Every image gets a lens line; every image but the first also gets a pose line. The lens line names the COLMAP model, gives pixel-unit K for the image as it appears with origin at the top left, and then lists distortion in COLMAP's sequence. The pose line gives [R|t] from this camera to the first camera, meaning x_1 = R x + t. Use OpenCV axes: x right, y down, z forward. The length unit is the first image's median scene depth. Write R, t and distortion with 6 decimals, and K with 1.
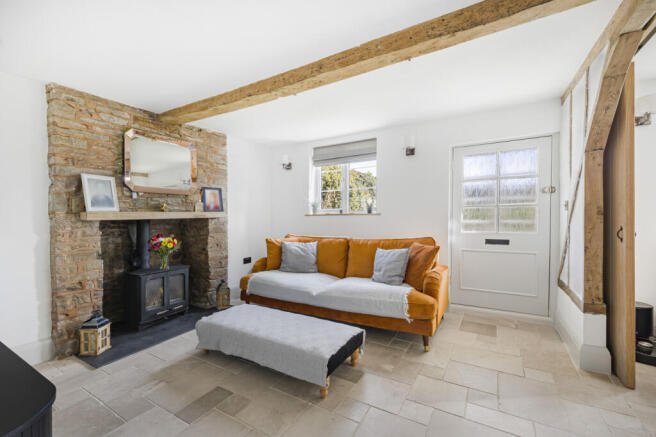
lens RADIAL K [[281.8, 0, 328.0], [0, 281.8, 218.5], [0, 0, 1]] dist [-0.002000, -0.000202]
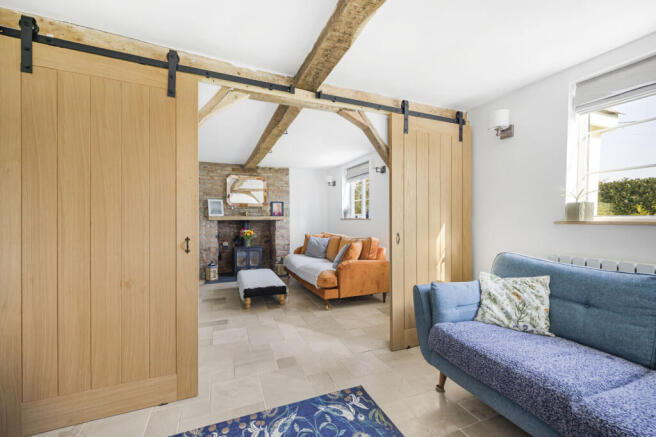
lens RADIAL K [[281.8, 0, 328.0], [0, 281.8, 218.5], [0, 0, 1]] dist [-0.002000, -0.000202]
pose [[0.797662, 0.015081, -0.602916, 0.923567], [-0.019212, 0.999815, -0.000408, -0.016697], [0.602799, 0.011909, 0.797804, -0.162326]]
